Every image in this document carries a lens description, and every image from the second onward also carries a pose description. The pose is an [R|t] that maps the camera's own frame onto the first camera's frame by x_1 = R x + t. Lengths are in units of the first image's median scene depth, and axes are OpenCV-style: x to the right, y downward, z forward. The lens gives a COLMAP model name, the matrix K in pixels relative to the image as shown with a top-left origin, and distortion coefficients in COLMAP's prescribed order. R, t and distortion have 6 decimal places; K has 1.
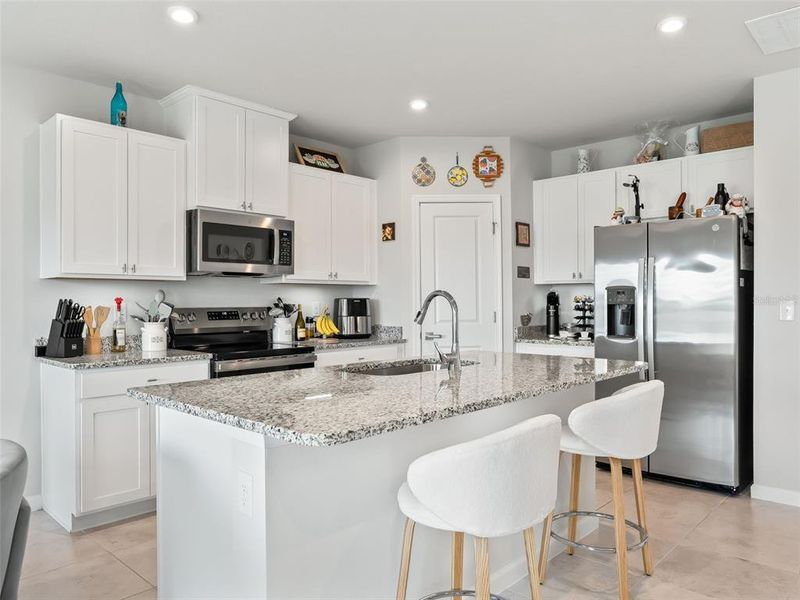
lens RADIAL K [[573.7, 0, 396.8], [0, 573.7, 298.6], [0, 0, 1]] dist [-0.001086, -0.002504]
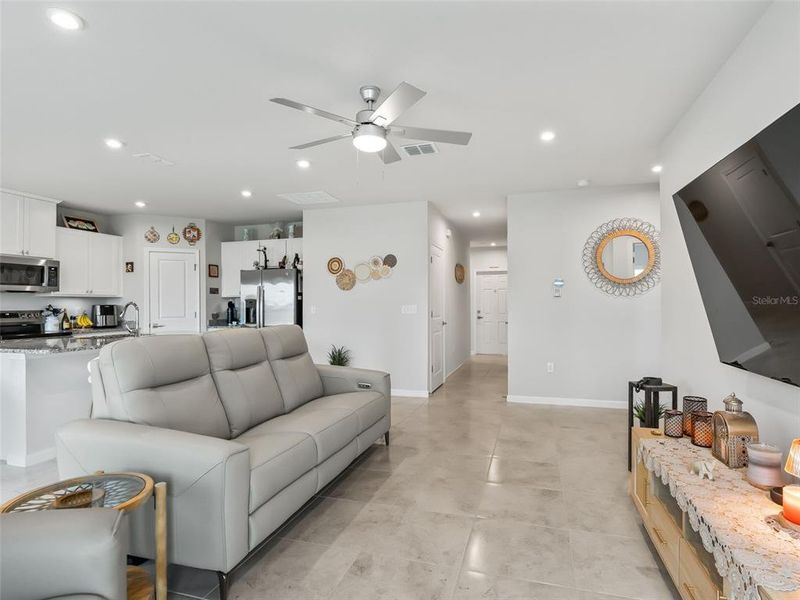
lens RADIAL K [[424.3, 0, 404.5], [0, 424.3, 299.7], [0, 0, 1]] dist [-0.015328, 0.006007]
pose [[0.894446, 0.002959, 0.447167, 0.173439], [0.000671, 0.999968, -0.007960, -0.005964], [-0.447176, 0.007420, 0.894415, -0.572146]]
